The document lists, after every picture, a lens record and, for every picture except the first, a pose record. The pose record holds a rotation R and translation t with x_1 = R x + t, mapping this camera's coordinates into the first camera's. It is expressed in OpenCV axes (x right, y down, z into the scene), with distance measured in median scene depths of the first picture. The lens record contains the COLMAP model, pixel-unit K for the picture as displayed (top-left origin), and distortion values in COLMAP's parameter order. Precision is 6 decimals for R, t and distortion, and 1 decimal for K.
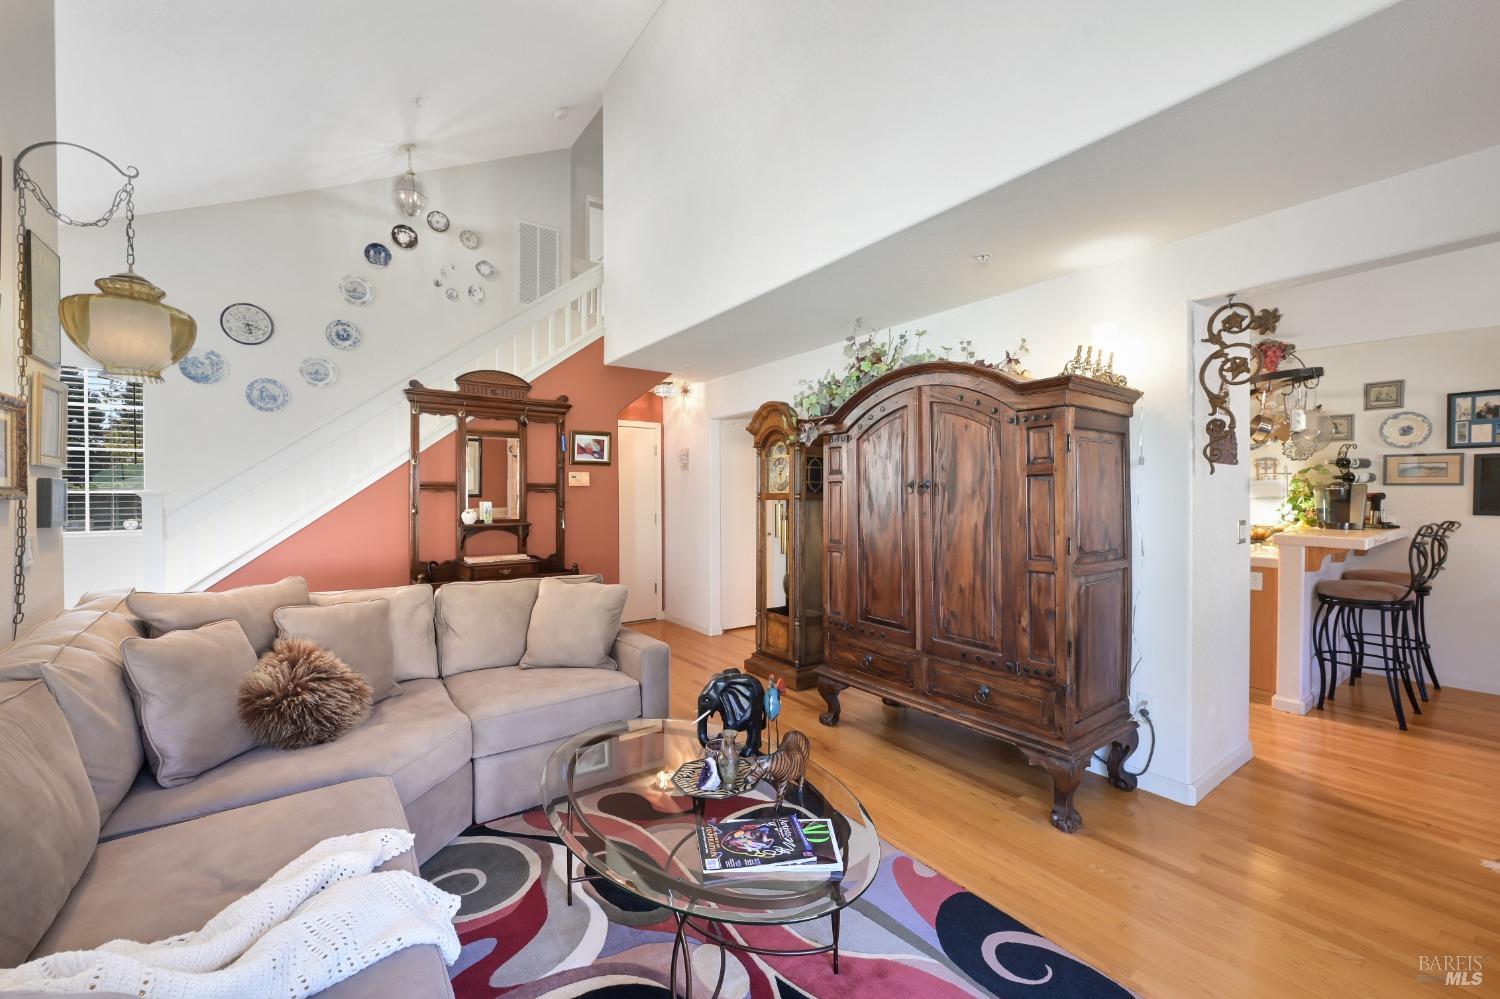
lens RADIAL K [[603.3, 0, 742.9], [0, 603.3, 502.1], [0, 0, 1]] dist [-0.000583, 0.000313]
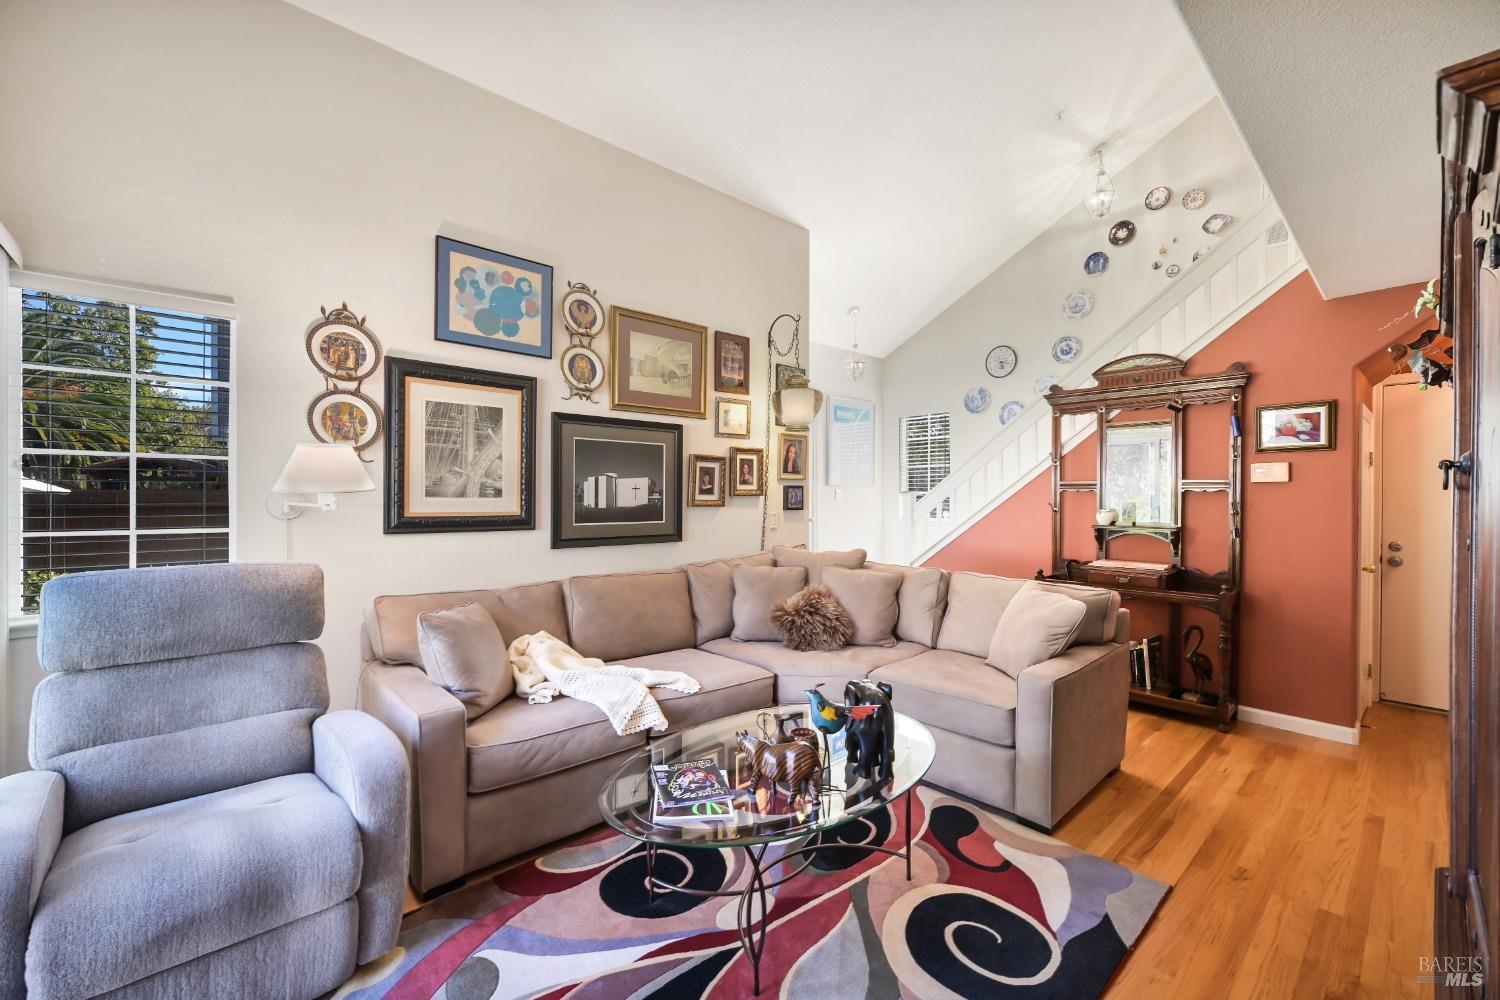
lens RADIAL K [[611.7, 0, 748.1], [0, 611.7, 494.1], [0, 0, 1]] dist [0.001392, 0.000140]
pose [[0.104368, -0.000510, -0.994539, 0.437658], [-0.014486, 0.999893, -0.002033, -0.002277], [0.994433, 0.014619, 0.104350, 0.345331]]
